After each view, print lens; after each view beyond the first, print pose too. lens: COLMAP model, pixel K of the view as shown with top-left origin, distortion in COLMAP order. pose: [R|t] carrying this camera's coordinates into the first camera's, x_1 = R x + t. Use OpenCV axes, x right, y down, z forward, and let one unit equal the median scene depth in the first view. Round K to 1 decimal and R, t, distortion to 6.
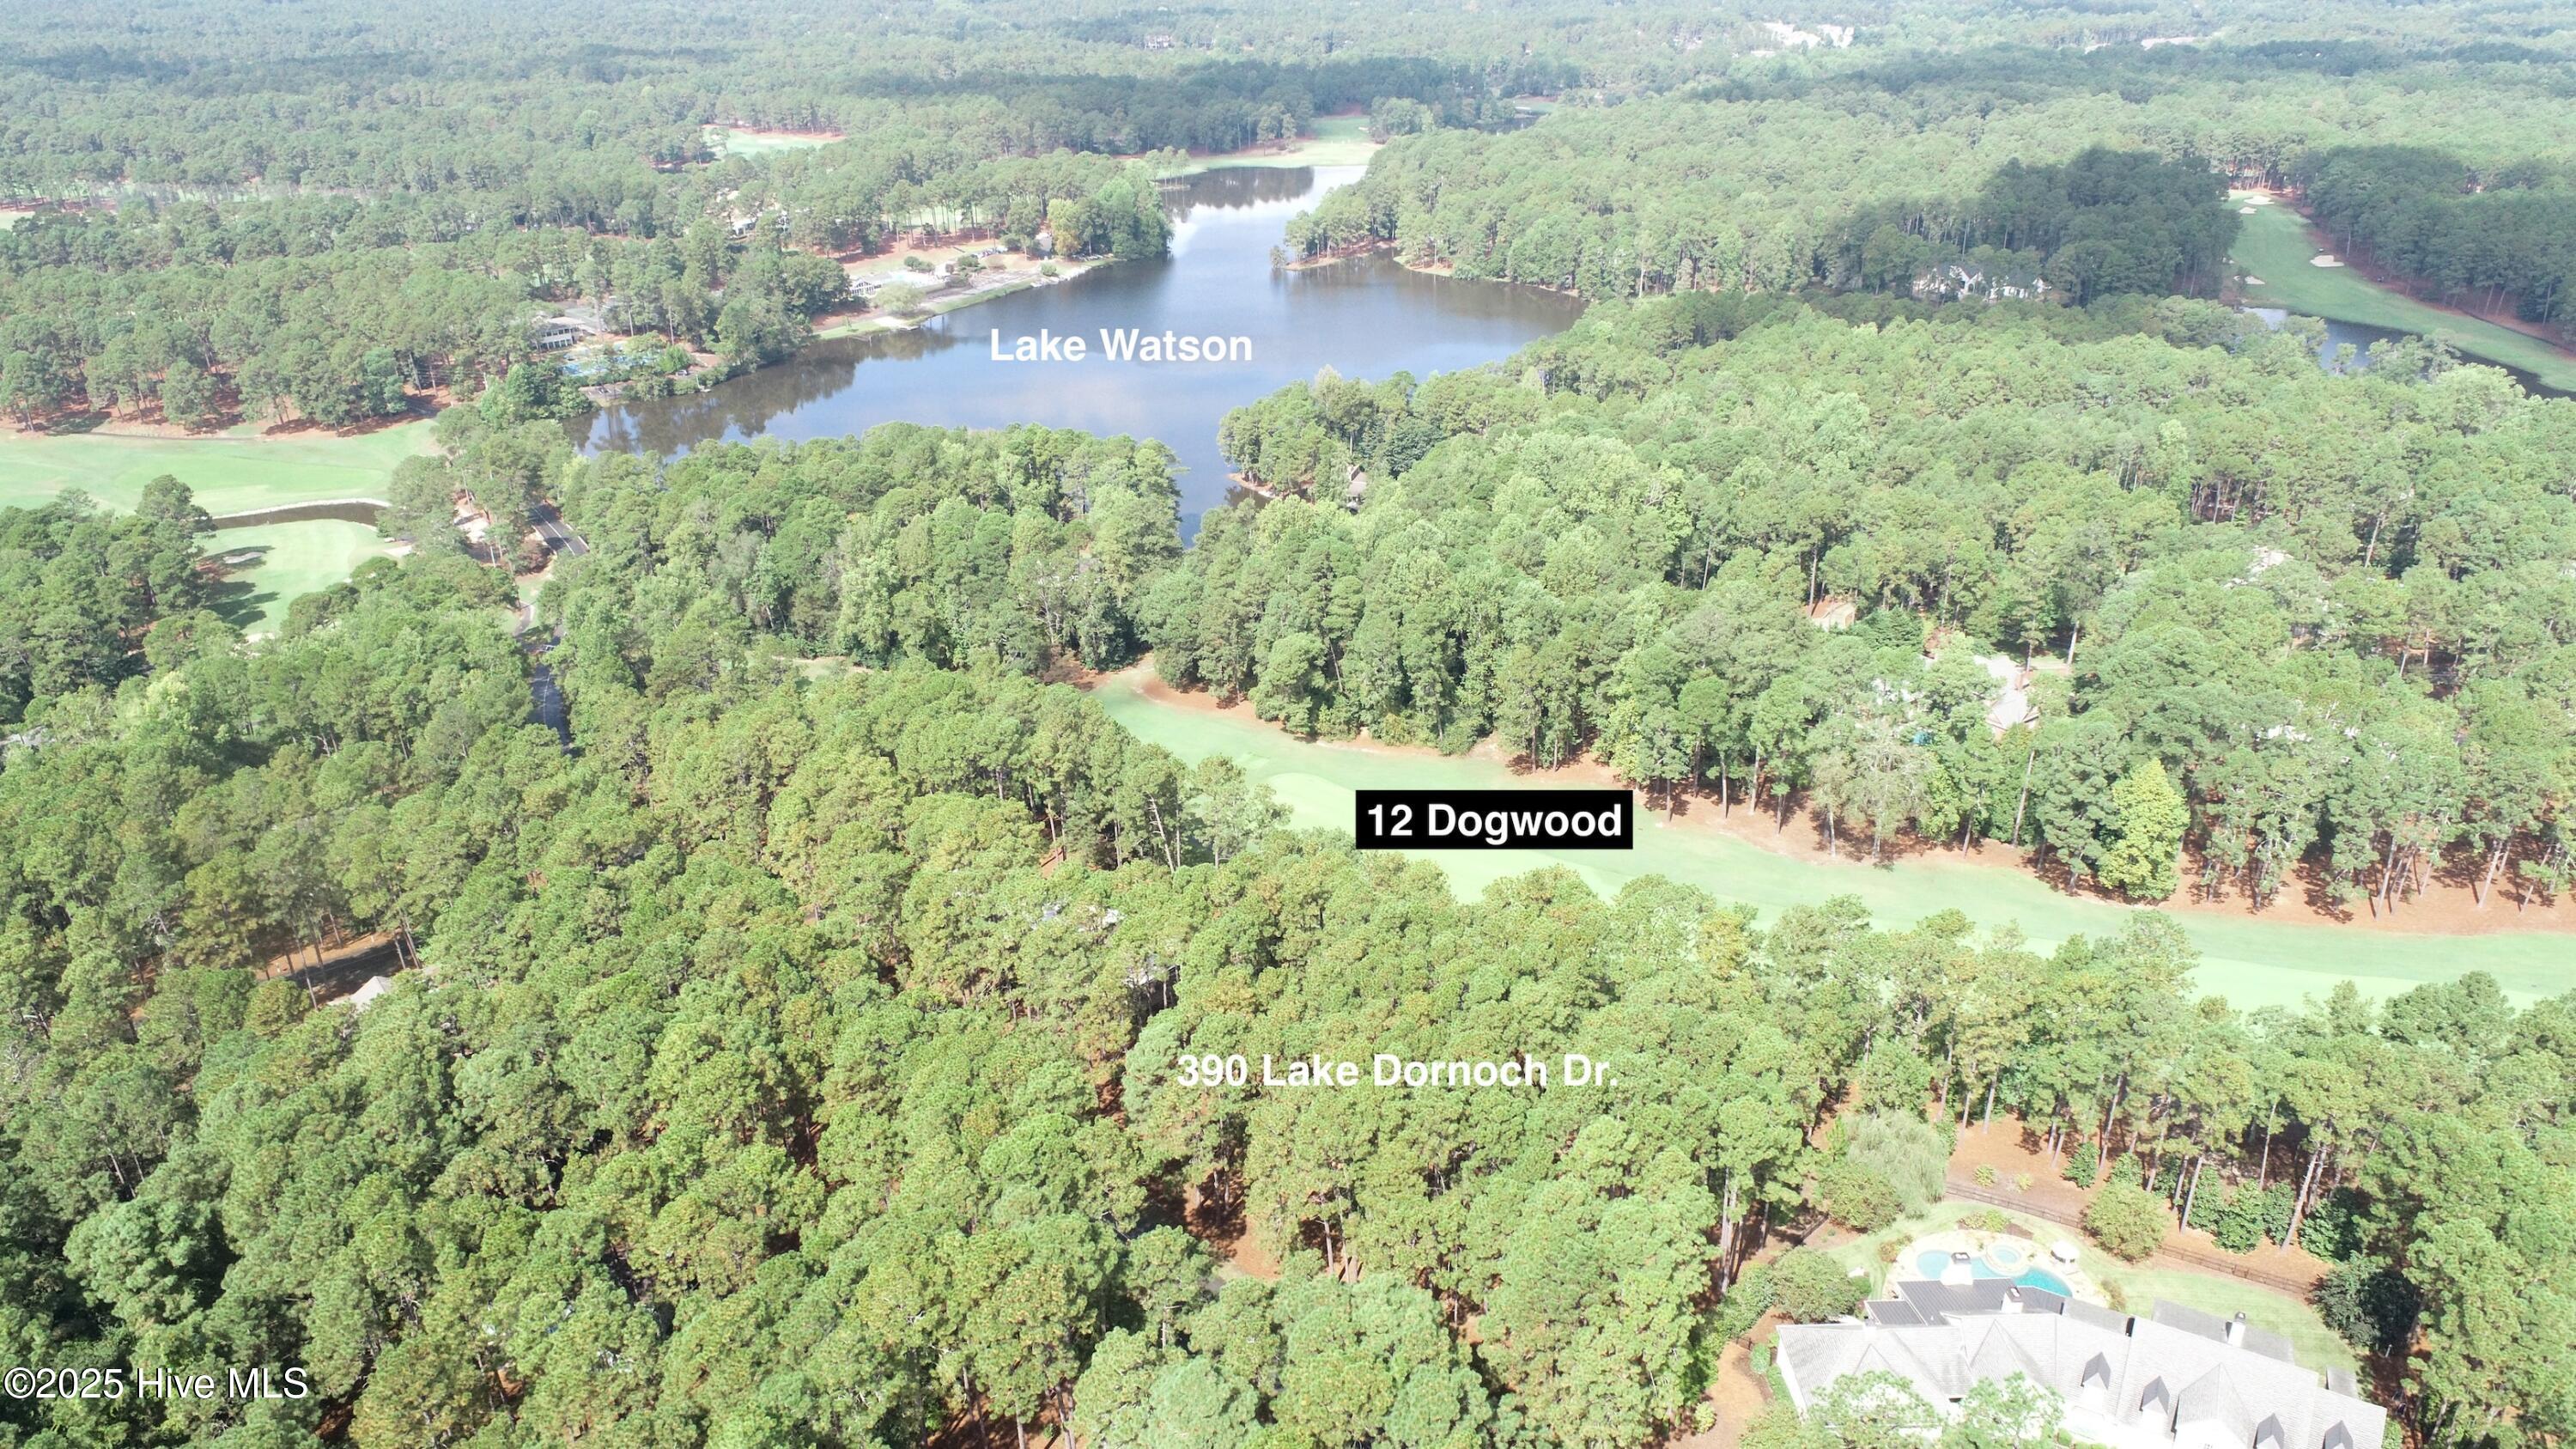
lens RADIAL K [[1739.8, 0, 1288.0], [0, 1739.8, 724.5], [0, 0, 1]] dist [-0.006361, -0.002029]
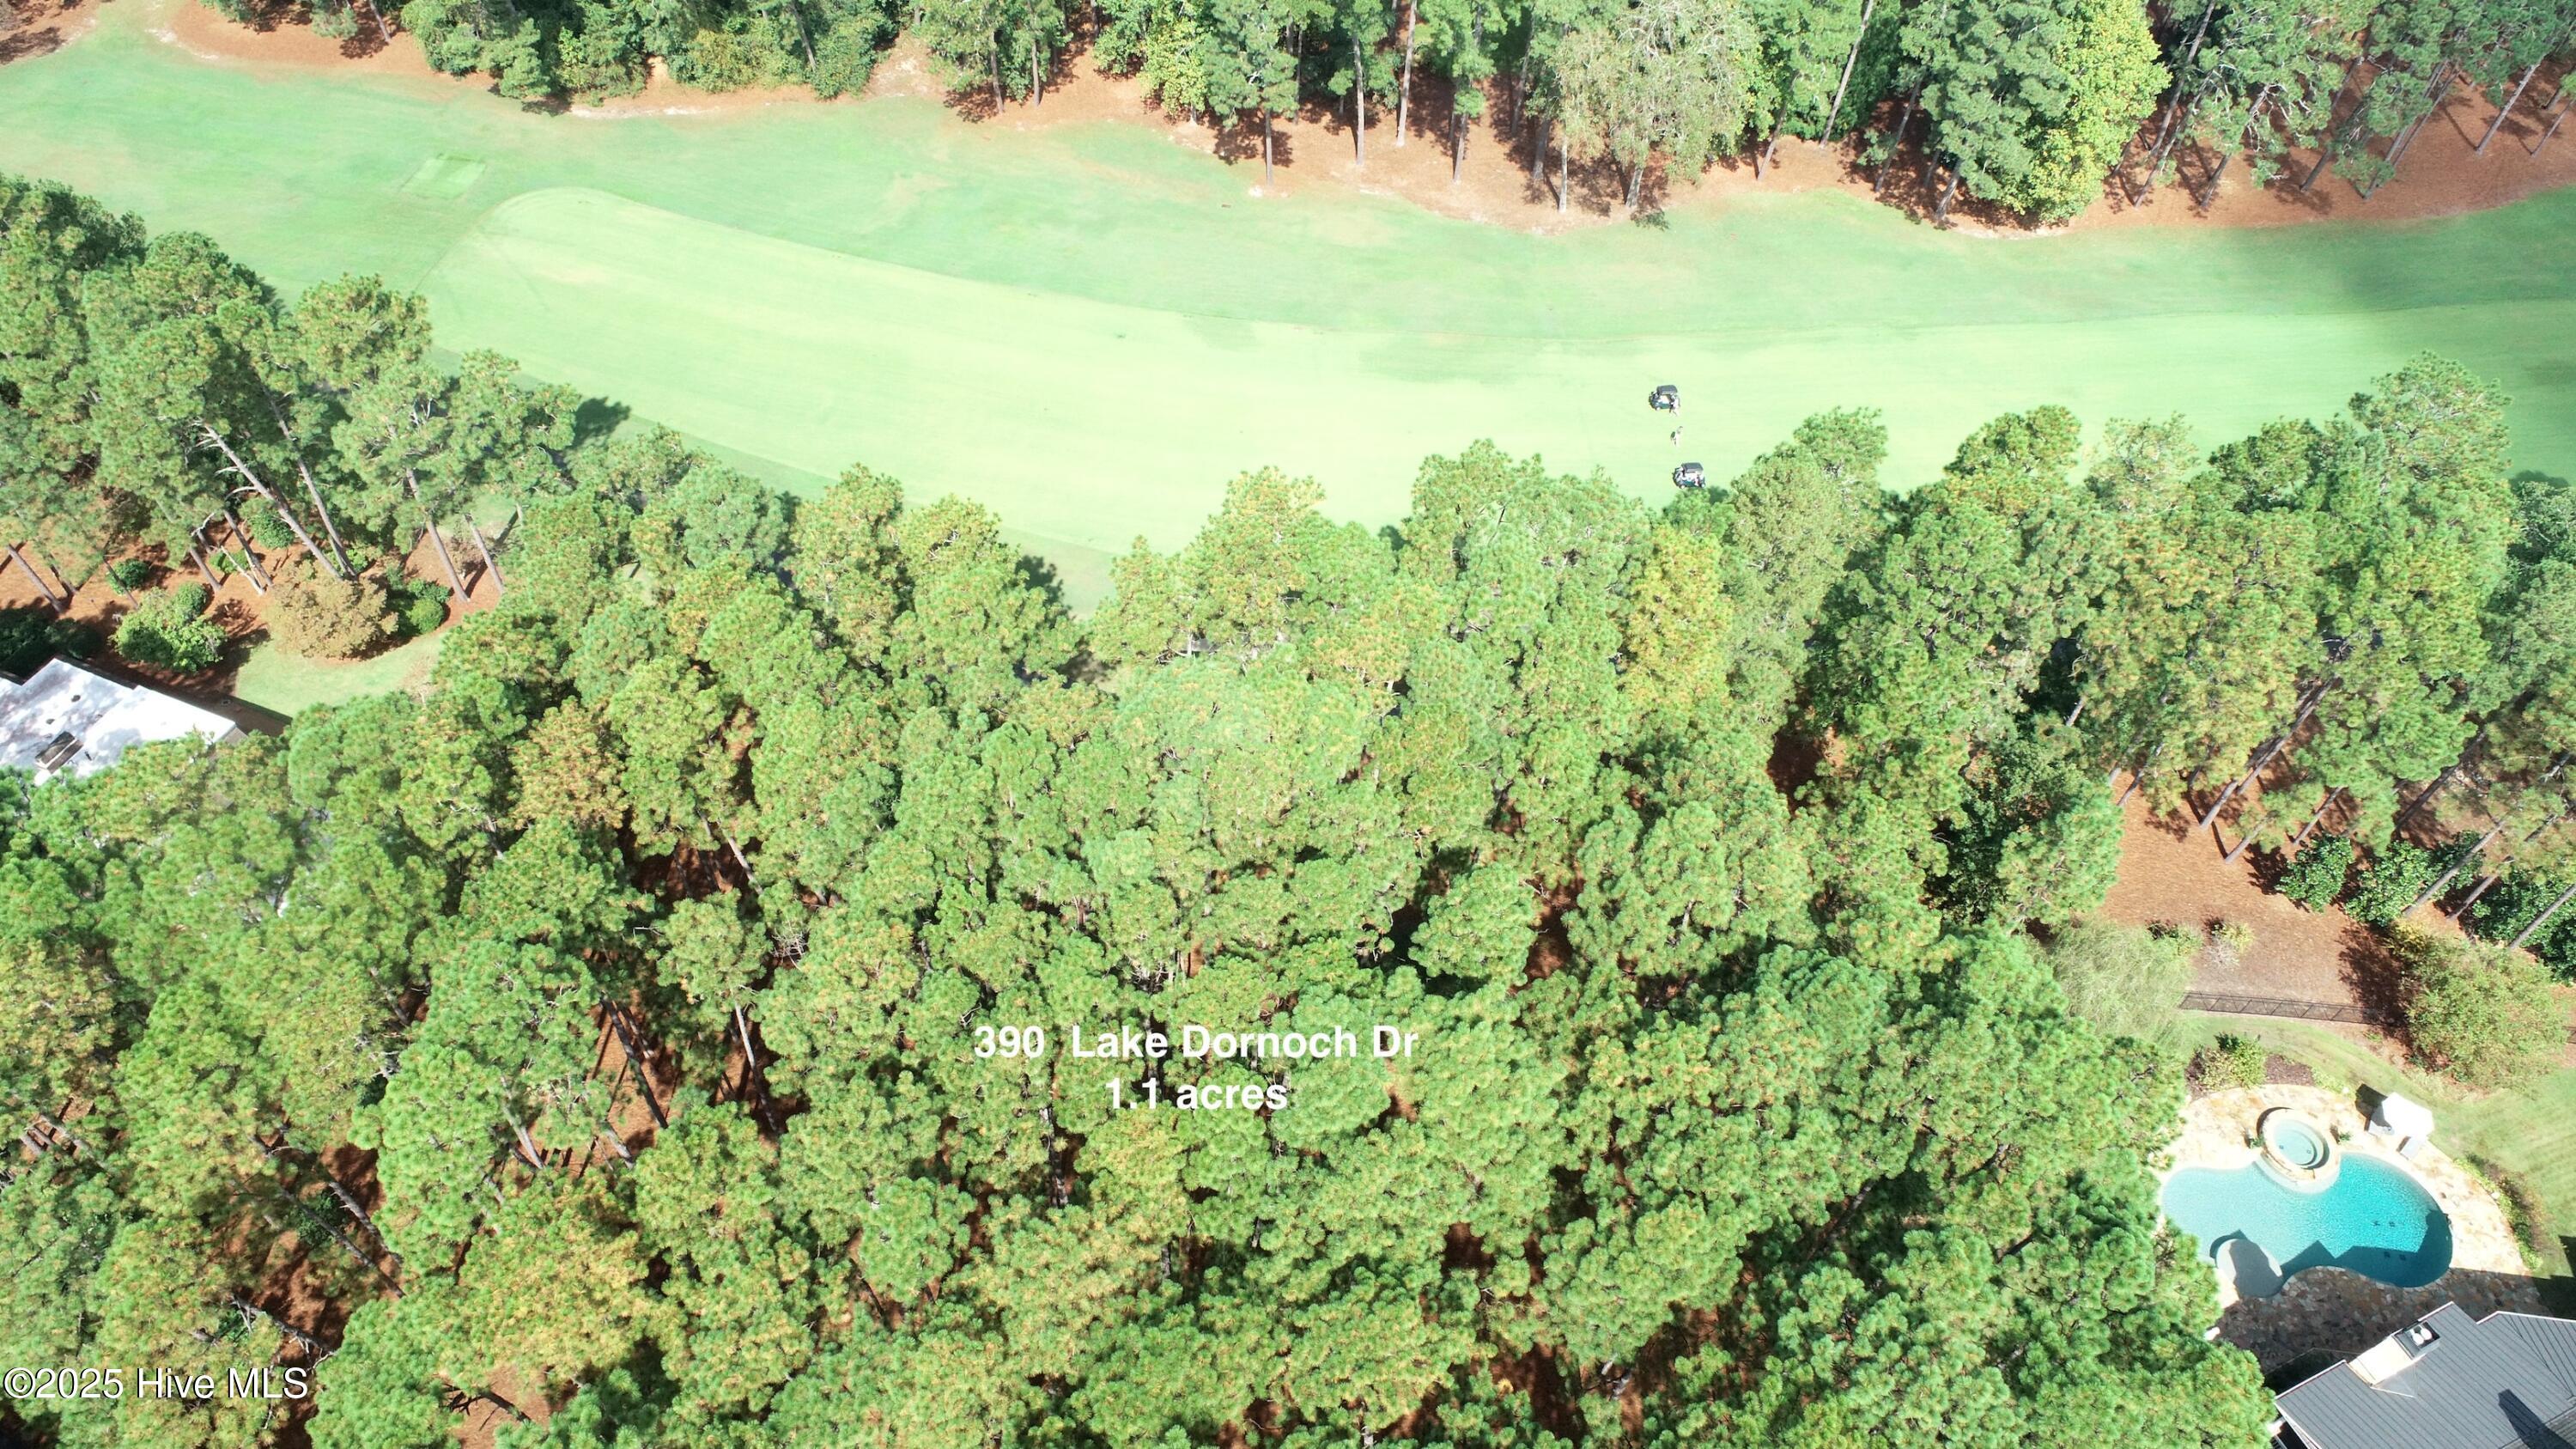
lens RADIAL K [[1739.8, 0, 1288.0], [0, 1739.8, 724.5], [0, 0, 1]] dist [-0.006361, -0.002029]
pose [[0.919089, -0.261670, 0.294626, 0.012610], [0.105159, 0.883446, 0.456580, -0.041599], [-0.379759, -0.388655, 0.839482, 0.423610]]
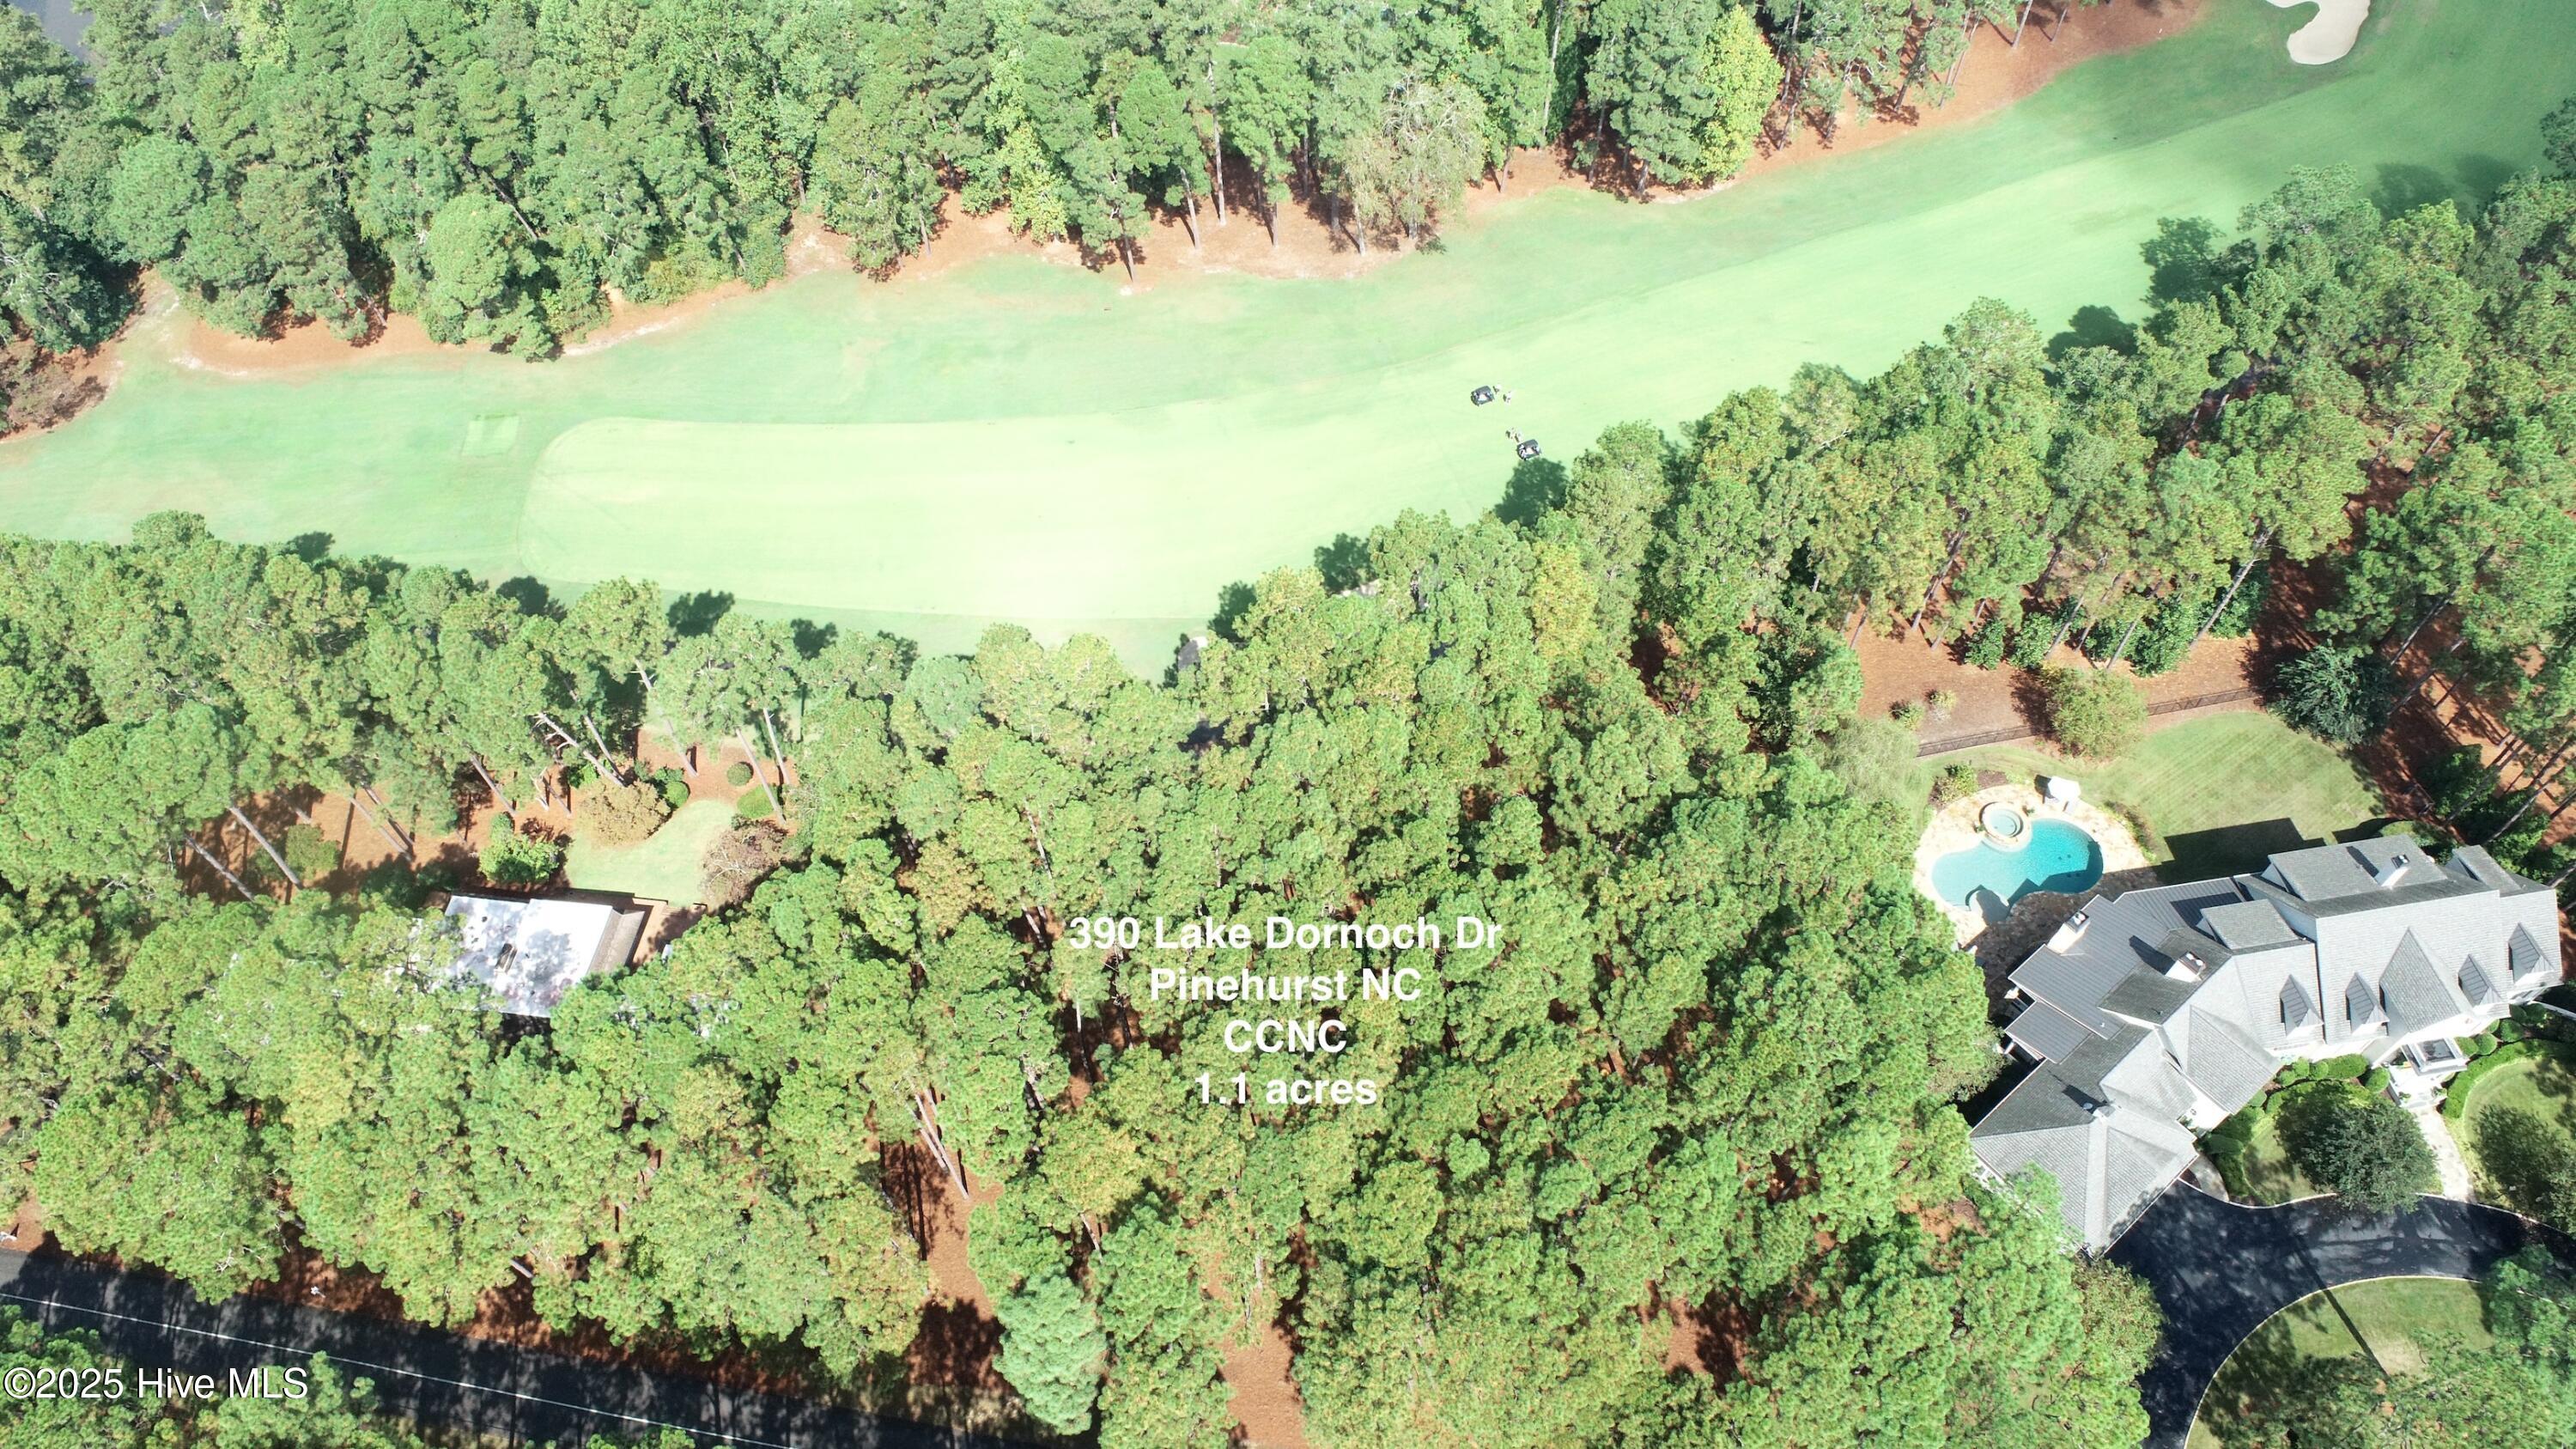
lens RADIAL K [[1739.8, 0, 1288.0], [0, 1739.8, 724.5], [0, 0, 1]] dist [-0.006361, -0.002029]
pose [[0.788847, -0.500885, 0.356139, -0.069051], [0.264621, 0.799821, 0.538759, -0.152418], [-0.554704, -0.330757, 0.763481, 0.335218]]
